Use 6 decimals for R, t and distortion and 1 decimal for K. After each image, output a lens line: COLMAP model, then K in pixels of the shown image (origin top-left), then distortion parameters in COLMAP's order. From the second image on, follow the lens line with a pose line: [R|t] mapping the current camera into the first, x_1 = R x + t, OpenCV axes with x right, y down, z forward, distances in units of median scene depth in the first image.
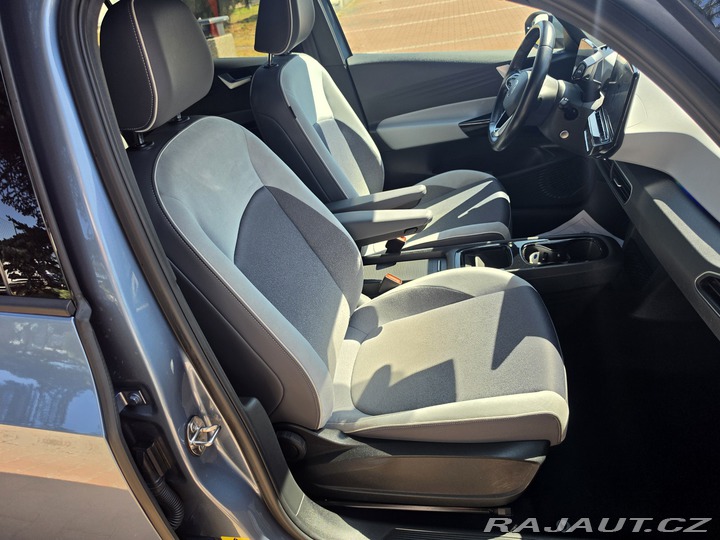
lens RADIAL K [[491.6, 0, 360.0], [0, 491.6, 270.0], [0, 0, 1]] dist [0.038329, -0.081758]
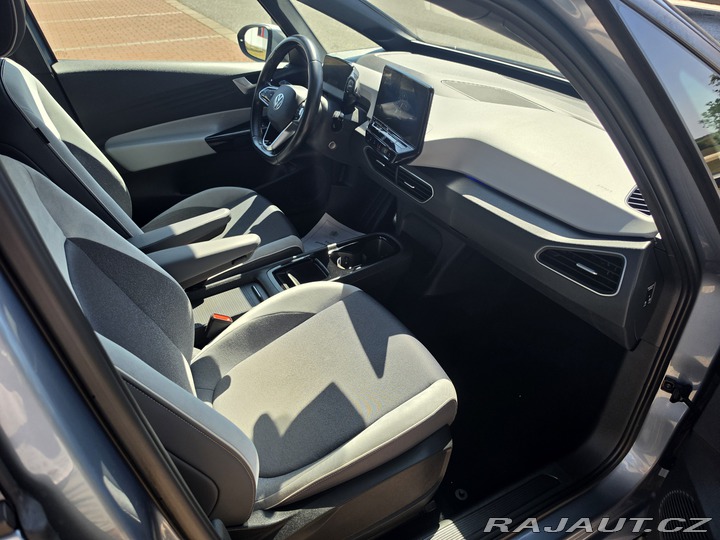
lens RADIAL K [[491.6, 0, 360.0], [0, 491.6, 270.0], [0, 0, 1]] dist [0.038329, -0.081758]
pose [[0.783484, -0.201818, 0.587726, -0.240877], [0.212819, 0.975741, 0.051353, -0.058727], [-0.583833, 0.084845, 0.807429, 0.144474]]
